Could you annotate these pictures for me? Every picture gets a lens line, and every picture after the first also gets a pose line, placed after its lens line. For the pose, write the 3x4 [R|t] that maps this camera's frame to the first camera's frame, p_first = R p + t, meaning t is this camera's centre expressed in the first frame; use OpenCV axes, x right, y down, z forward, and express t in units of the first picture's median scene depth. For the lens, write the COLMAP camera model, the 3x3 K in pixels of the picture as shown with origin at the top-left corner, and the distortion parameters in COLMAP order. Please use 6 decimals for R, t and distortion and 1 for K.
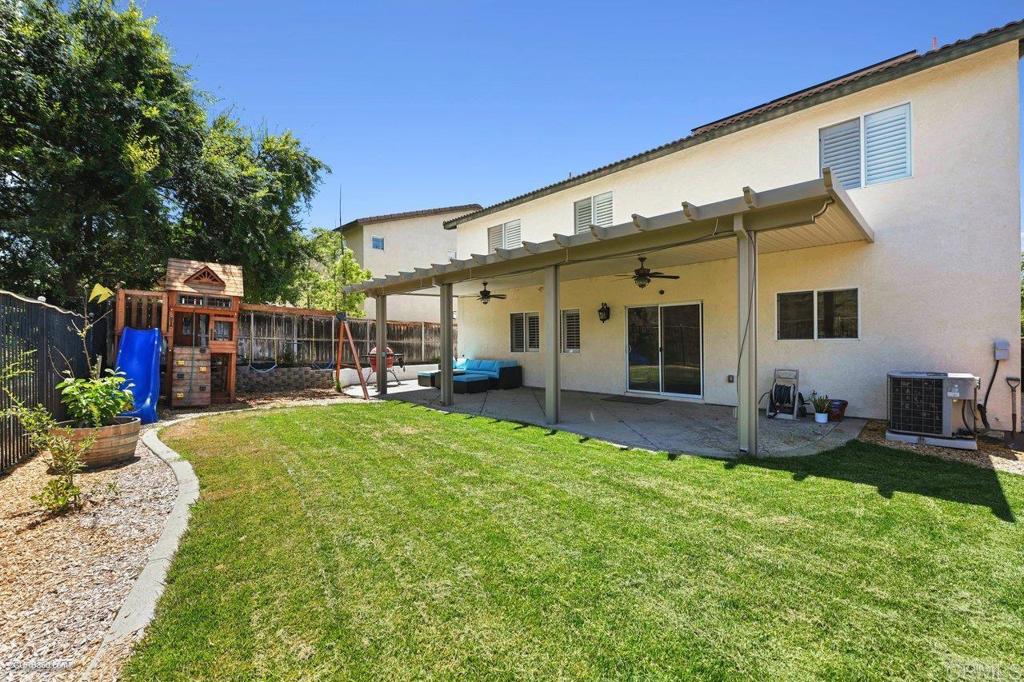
lens RADIAL K [[413.9, 0, 511.7], [0, 413.9, 339.3], [0, 0, 1]] dist [0.002200, -0.000065]
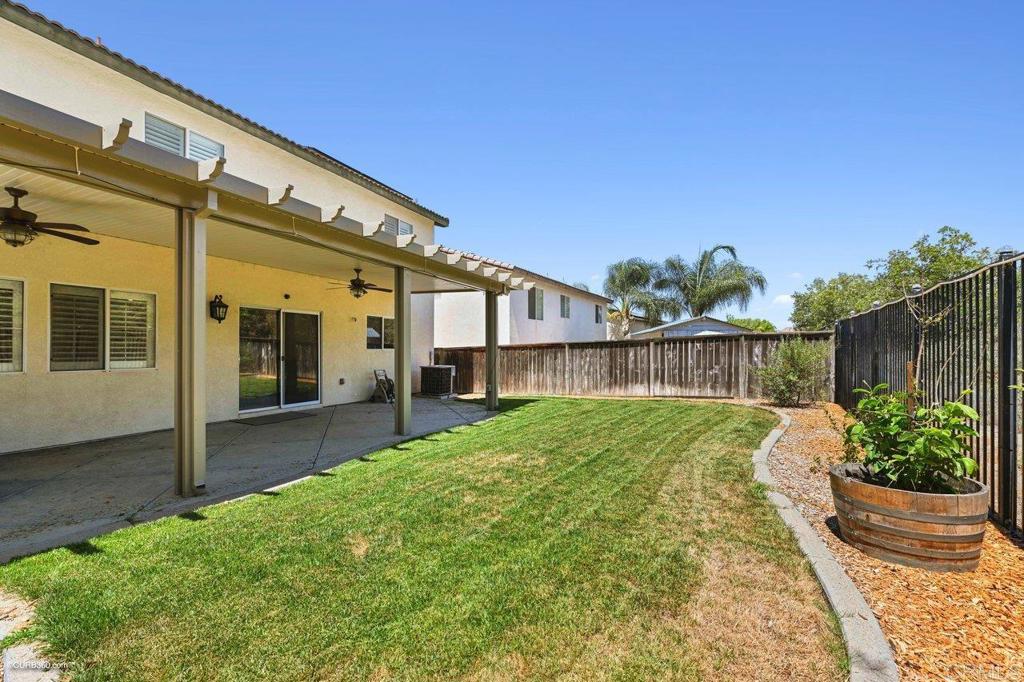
lens RADIAL K [[413.9, 0, 512.1], [0, 413.9, 347.1], [0, 0, 1]] dist [0.002200, -0.000065]
pose [[-0.336253, 0.019996, 0.941559, -0.676604], [0.004518, 0.999797, -0.019620, 0.019628], [-0.941761, -0.002343, -0.336275, 0.836920]]
